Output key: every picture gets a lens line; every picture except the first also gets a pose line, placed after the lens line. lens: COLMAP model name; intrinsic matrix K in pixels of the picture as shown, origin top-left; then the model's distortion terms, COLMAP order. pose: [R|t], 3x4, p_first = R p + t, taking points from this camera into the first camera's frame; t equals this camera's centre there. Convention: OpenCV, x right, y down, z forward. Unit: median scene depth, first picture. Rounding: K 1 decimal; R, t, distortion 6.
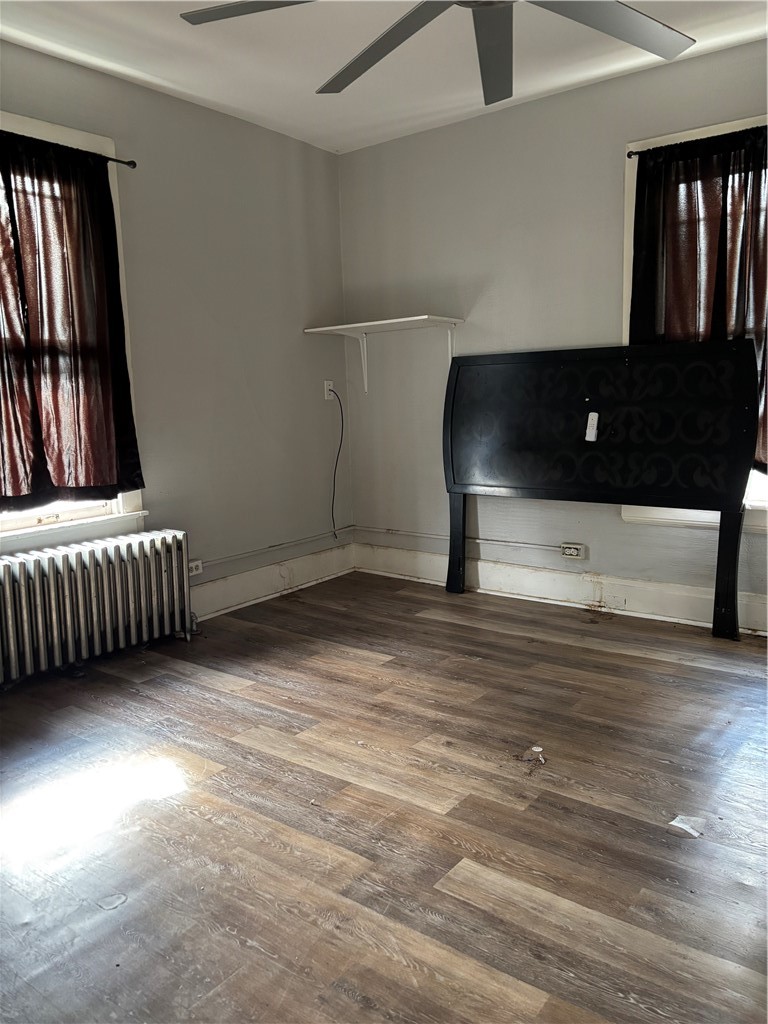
lens RADIAL K [[775.2, 0, 381.0], [0, 775.2, 500.8], [0, 0, 1]] dist [0.039634, -0.041469]
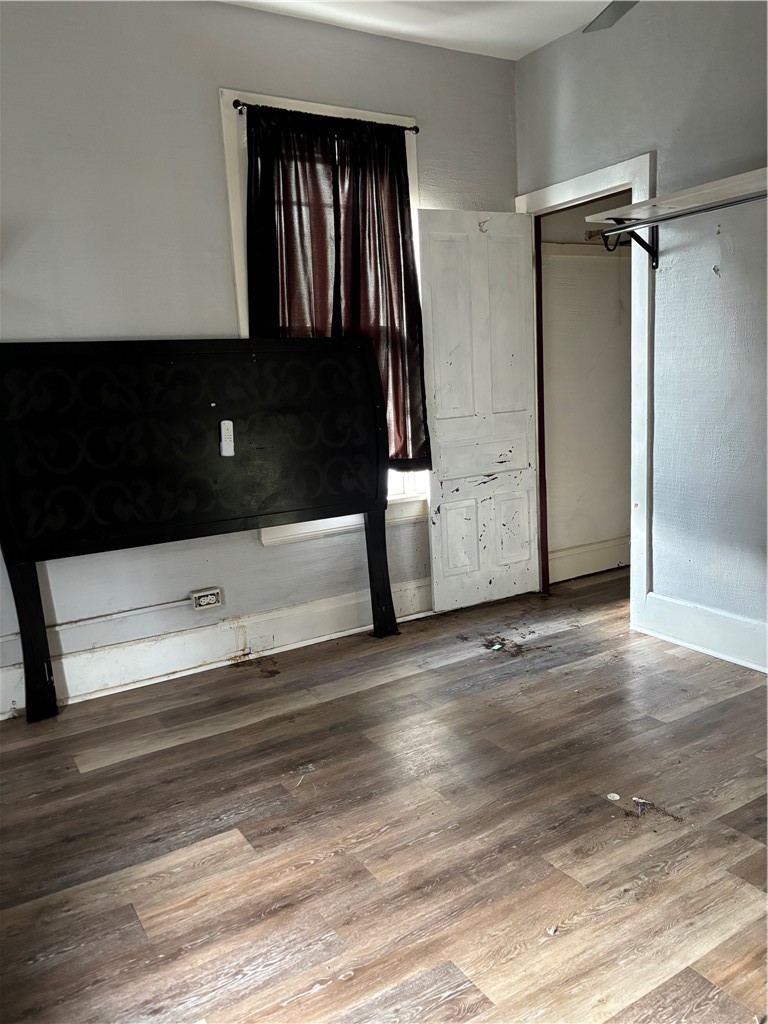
lens RADIAL K [[775.2, 0, 381.0], [0, 775.2, 500.8], [0, 0, 1]] dist [0.039634, -0.041469]
pose [[0.373492, -0.151804, 0.915128, -0.449127], [0.163641, 0.981830, 0.096082, -0.091085], [-0.913086, 0.113866, 0.391547, 0.604368]]
